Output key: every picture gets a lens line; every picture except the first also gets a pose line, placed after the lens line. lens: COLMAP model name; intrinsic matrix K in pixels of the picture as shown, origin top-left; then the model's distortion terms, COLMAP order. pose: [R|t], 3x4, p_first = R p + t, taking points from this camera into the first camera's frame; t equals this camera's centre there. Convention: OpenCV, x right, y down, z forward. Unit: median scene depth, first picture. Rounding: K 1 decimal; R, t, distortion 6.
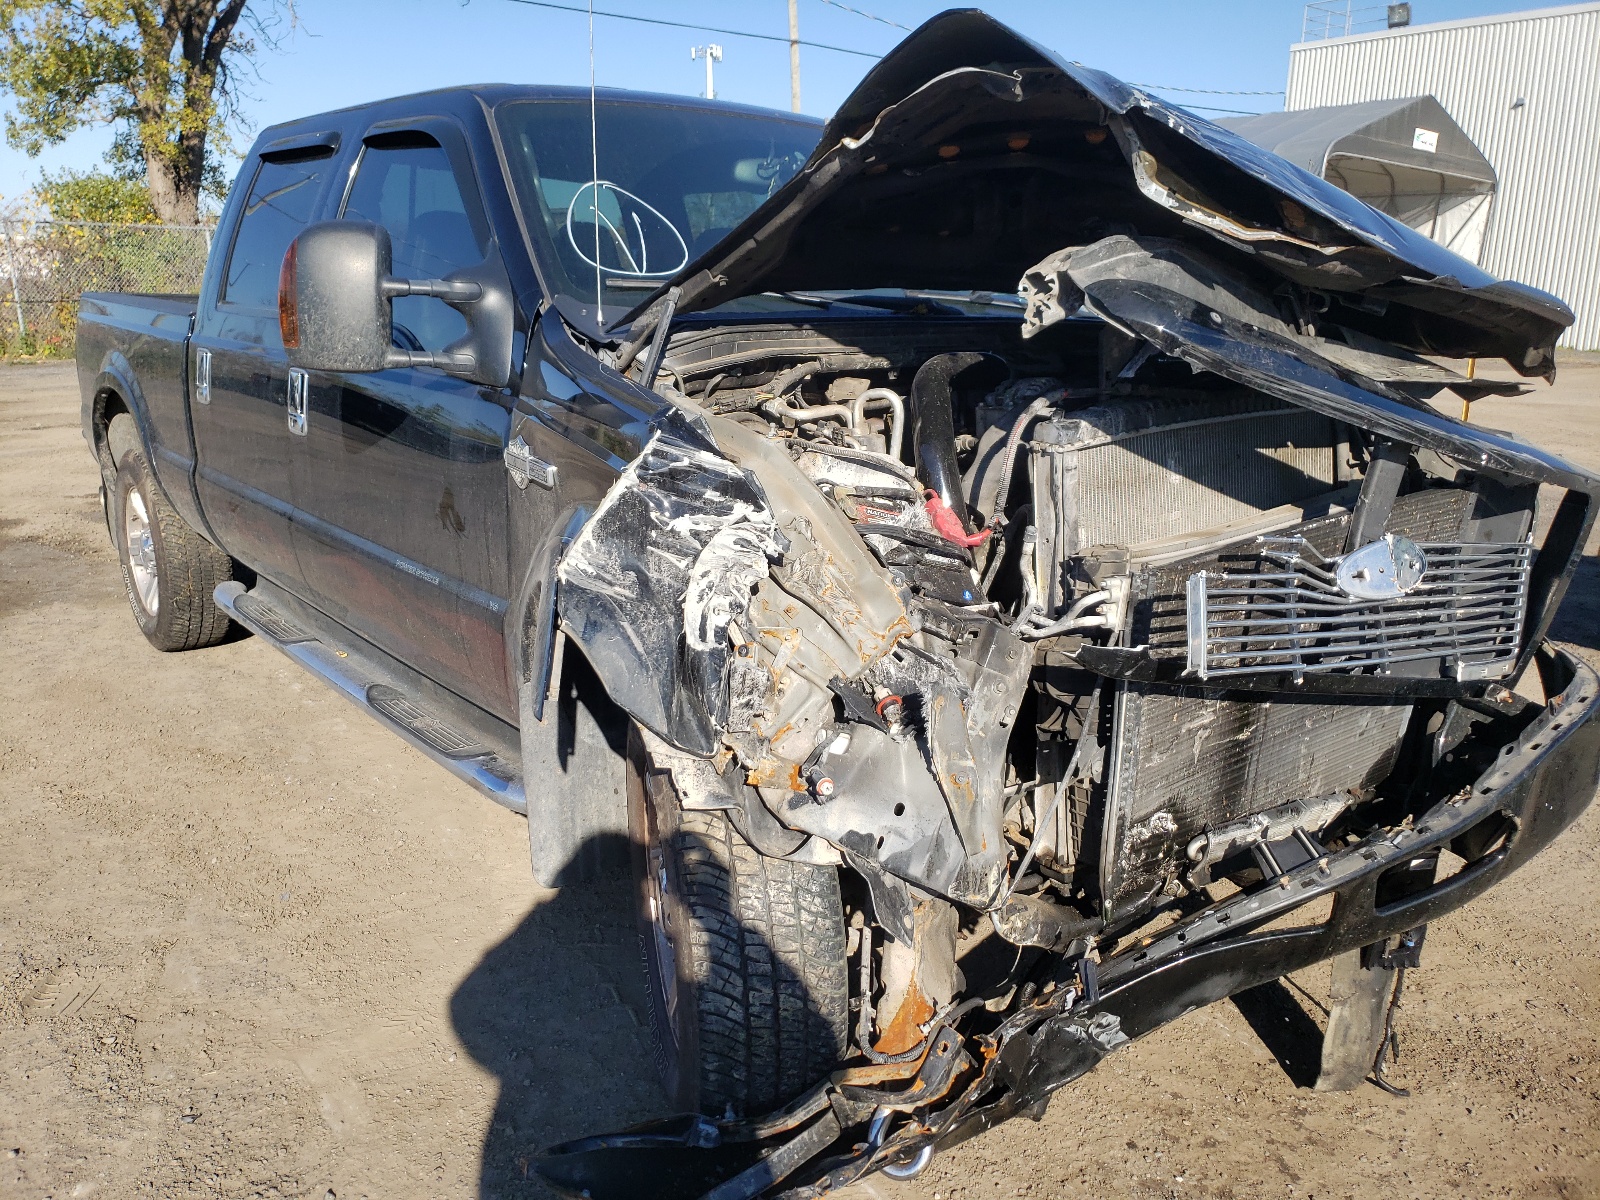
lens RADIAL K [[1197.3, 0, 800.0], [0, 1197.3, 600.0], [0, 0, 1]] dist [0.074596, -0.110383]
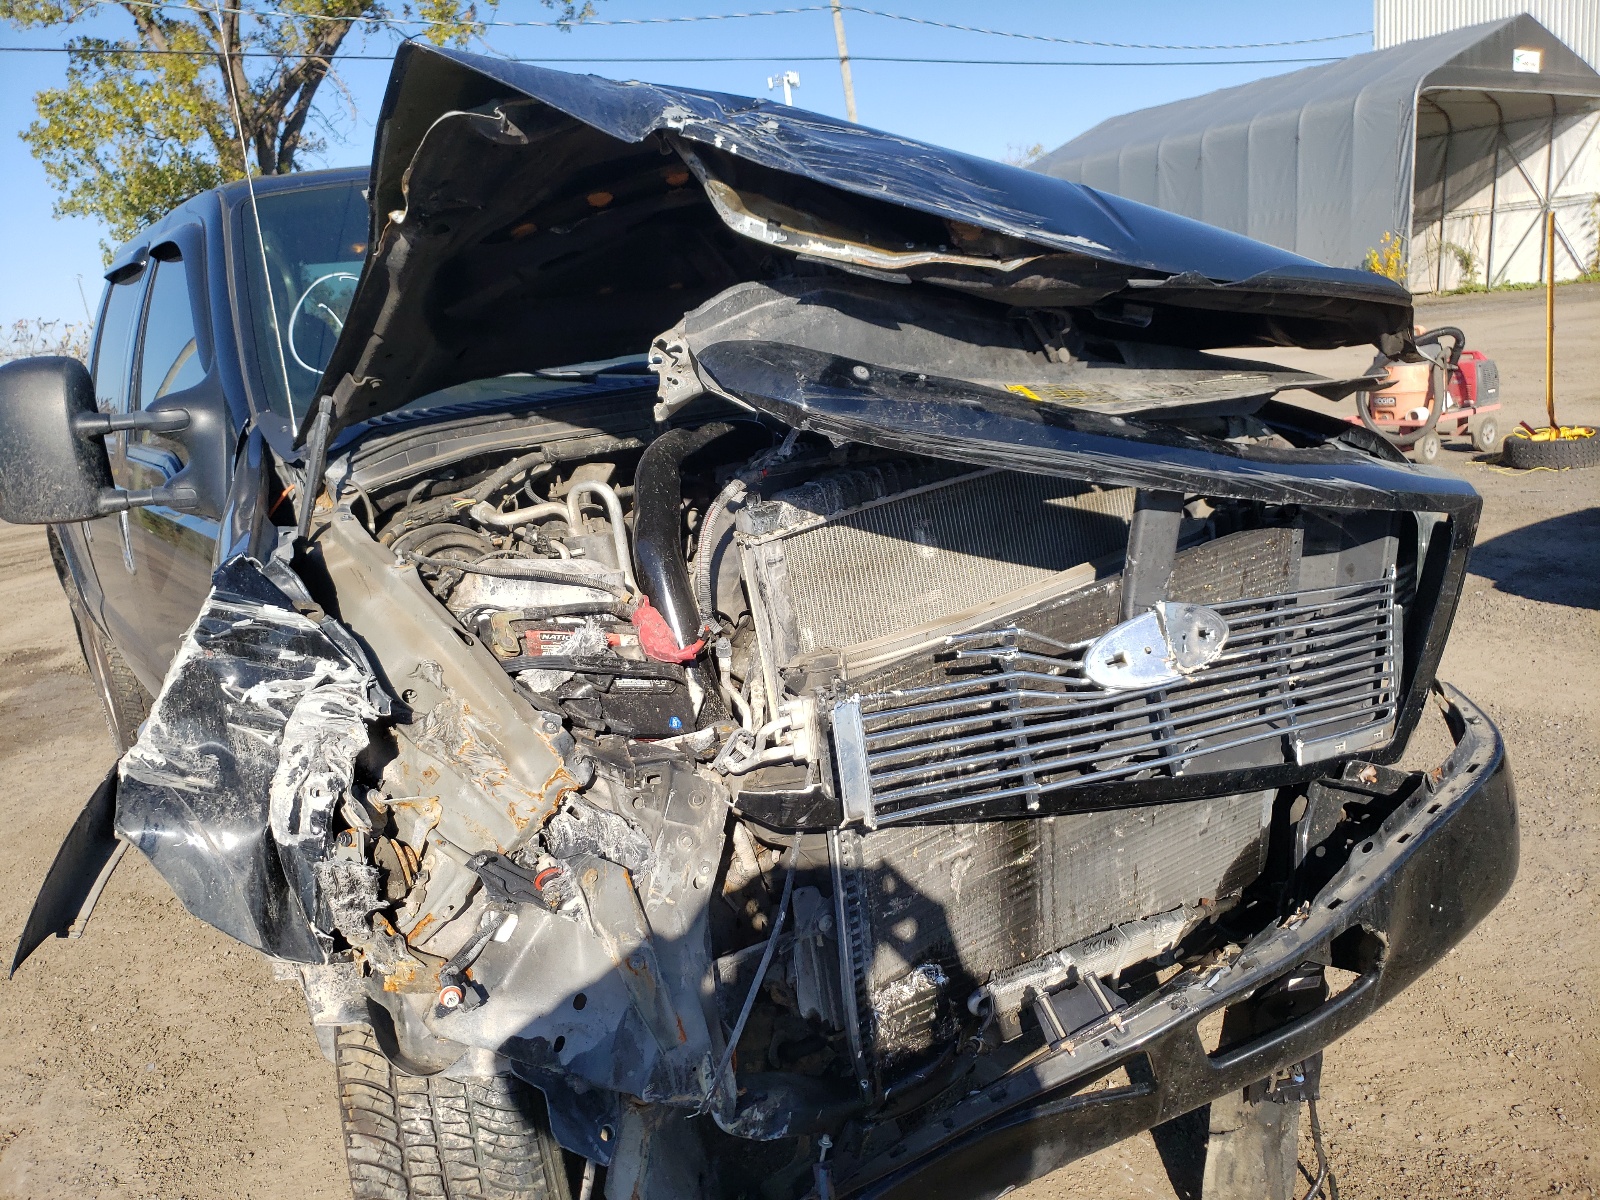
lens RADIAL K [[1225.5, 0, 799.1], [0, 1225.5, 636.3], [0, 0, 1]] dist [0.044607, -0.075989]
pose [[0.989589, -0.104727, -0.098717, 0.319405], [0.105413, 0.994427, 0.001752, -0.057120], [0.097984, -0.012139, 0.995114, 0.159921]]
